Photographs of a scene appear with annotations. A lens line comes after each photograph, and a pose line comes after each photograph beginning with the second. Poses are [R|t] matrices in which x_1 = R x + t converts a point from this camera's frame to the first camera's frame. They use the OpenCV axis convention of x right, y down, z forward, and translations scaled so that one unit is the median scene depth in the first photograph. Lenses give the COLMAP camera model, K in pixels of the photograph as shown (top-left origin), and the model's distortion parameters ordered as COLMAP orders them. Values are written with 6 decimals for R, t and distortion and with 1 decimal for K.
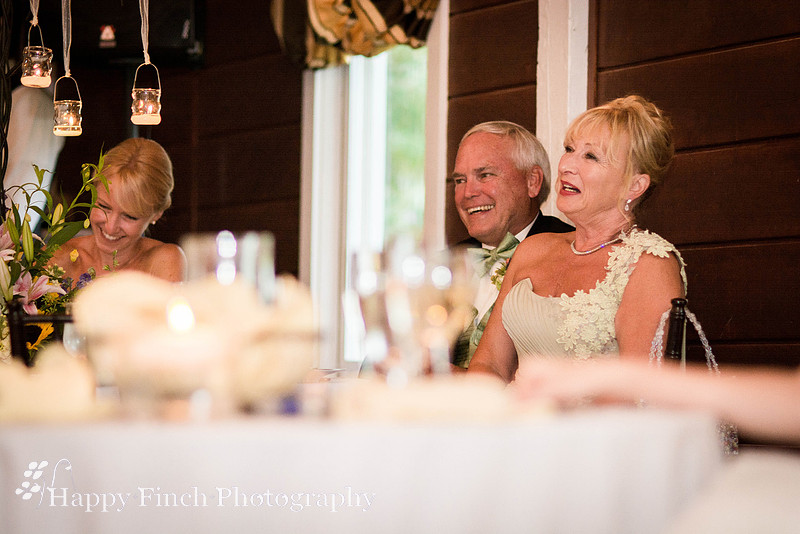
lens RADIAL K [[2431.8, 0, 400.0], [0, 2431.8, 267.0], [0, 0, 1]] dist [-0.018022, -15.036375]
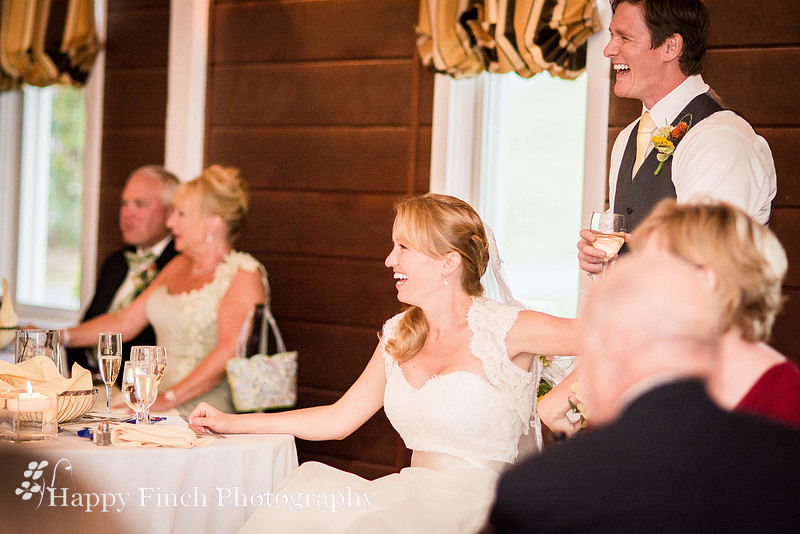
lens RADIAL K [[2431.8, 0, 400.0], [0, 2431.8, 267.0], [0, 0, 1]] dist [-0.018022, -15.036375]
pose [[0.981382, 0.037845, 0.188302, -0.082105], [-0.051023, 0.996538, 0.065635, -0.107237], [-0.185166, -0.074021, 0.979915, -0.473015]]
